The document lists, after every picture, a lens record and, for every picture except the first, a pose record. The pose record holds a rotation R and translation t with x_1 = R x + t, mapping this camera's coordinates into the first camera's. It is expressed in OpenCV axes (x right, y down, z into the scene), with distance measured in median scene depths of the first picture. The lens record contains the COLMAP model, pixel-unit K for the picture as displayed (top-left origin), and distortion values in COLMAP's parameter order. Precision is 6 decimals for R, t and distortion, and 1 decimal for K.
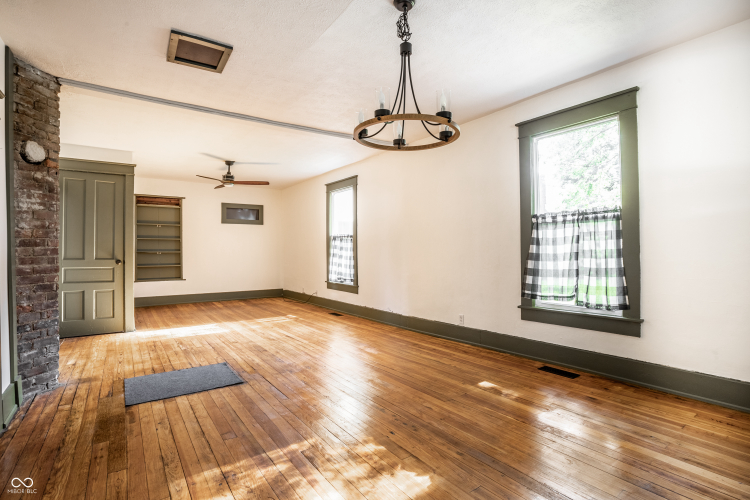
lens RADIAL K [[351.3, 0, 367.2], [0, 351.3, 255.0], [0, 0, 1]] dist [-0.069891, 0.028019]
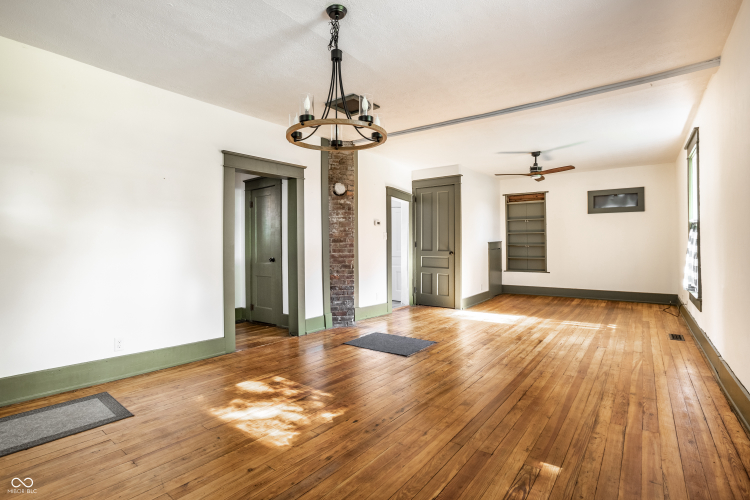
lens RADIAL K [[351.3, 0, 367.2], [0, 351.3, 255.0], [0, 0, 1]] dist [-0.069891, 0.028019]
pose [[0.344668, 0.030203, -0.938239, 0.755489], [-0.009158, 0.999543, 0.028812, -0.013553], [0.938680, -0.001338, 0.344787, 0.483116]]
